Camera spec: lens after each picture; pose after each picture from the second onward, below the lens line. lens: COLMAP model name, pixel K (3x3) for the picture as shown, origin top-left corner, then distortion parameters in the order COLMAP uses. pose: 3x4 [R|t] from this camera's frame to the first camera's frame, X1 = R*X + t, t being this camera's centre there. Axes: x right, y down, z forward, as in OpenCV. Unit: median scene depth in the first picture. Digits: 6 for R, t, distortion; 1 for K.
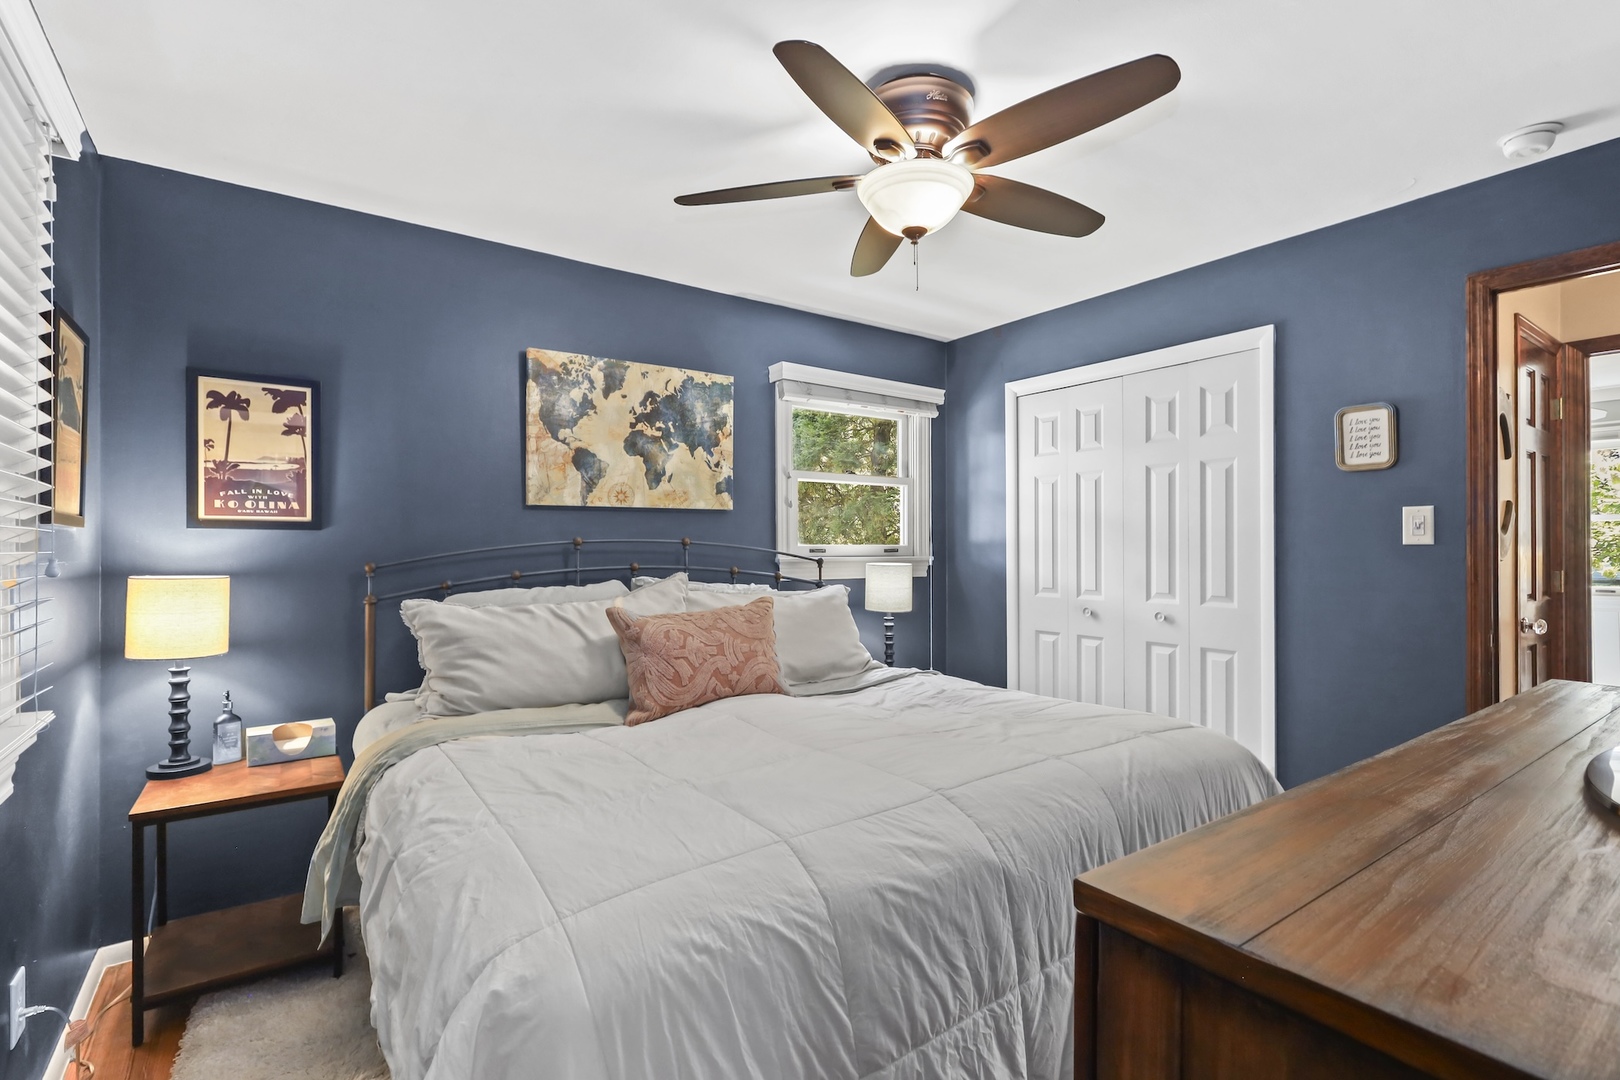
lens RADIAL K [[745.6, 0, 804.0], [0, 745.6, 538.6], [0, 0, 1]] dist [0.000000, 0.000363]
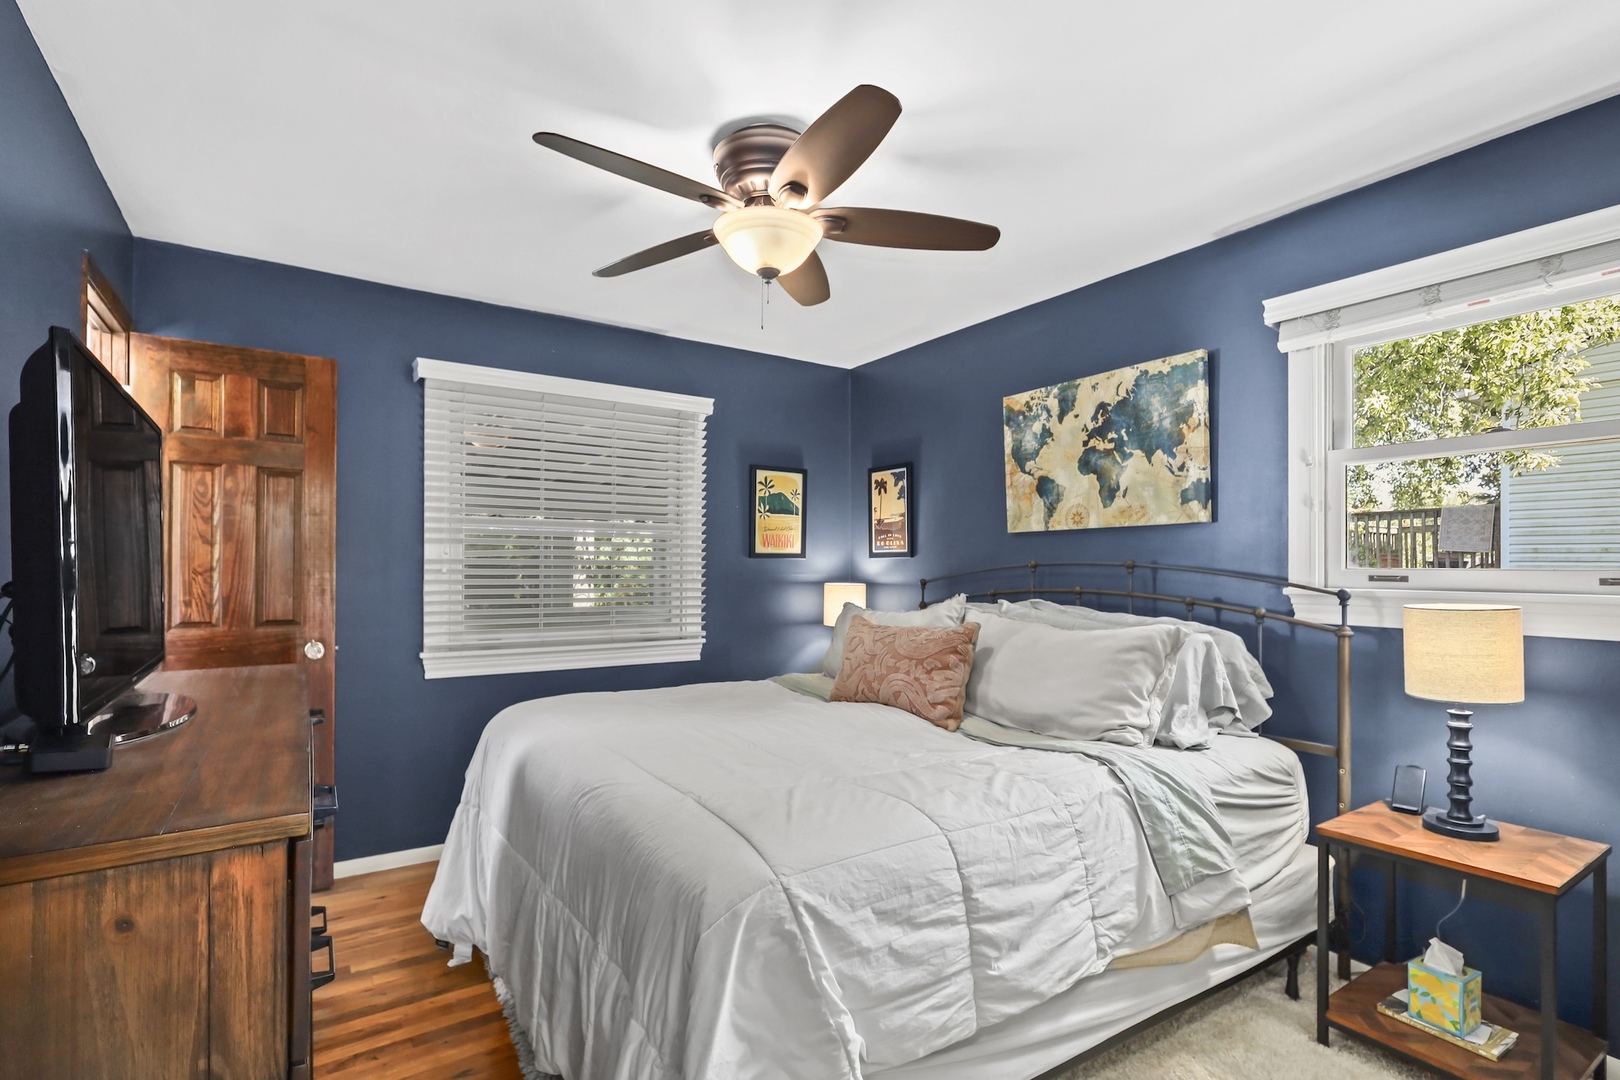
lens RADIAL K [[752.2, 0, 807.1], [0, 752.2, 555.8], [0, 0, 1]] dist [-0.001145, -0.000208]
pose [[-0.026151, -0.022964, -0.999394, 0.787115], [-0.007944, 0.999709, -0.022763, 0.018714], [0.999626, 0.007344, -0.026326, 0.707791]]
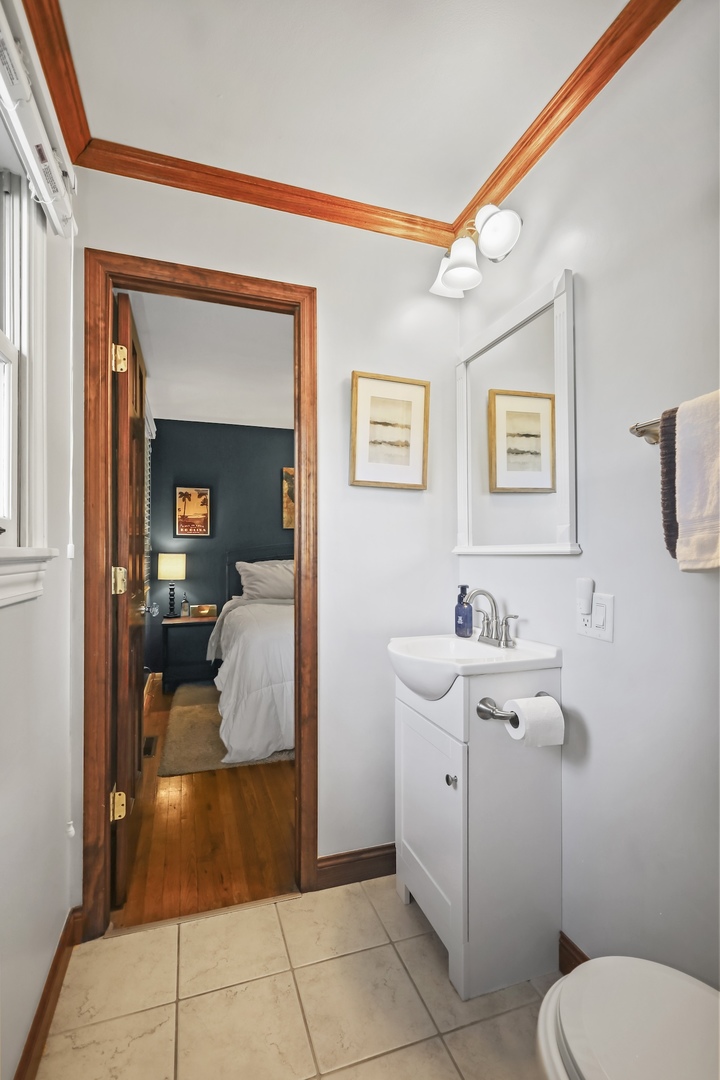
lens RADIAL K [[503.9, 0, 360.0], [0, 503.9, 540.0], [0, 0, 1]] dist [-0.000822, -0.000254]
pose [[0.957537, -0.007444, -0.288215, 0.372688], [0.002704, 0.999855, -0.016840, 0.022842], [0.288298, 0.015345, 0.957418, -0.566766]]
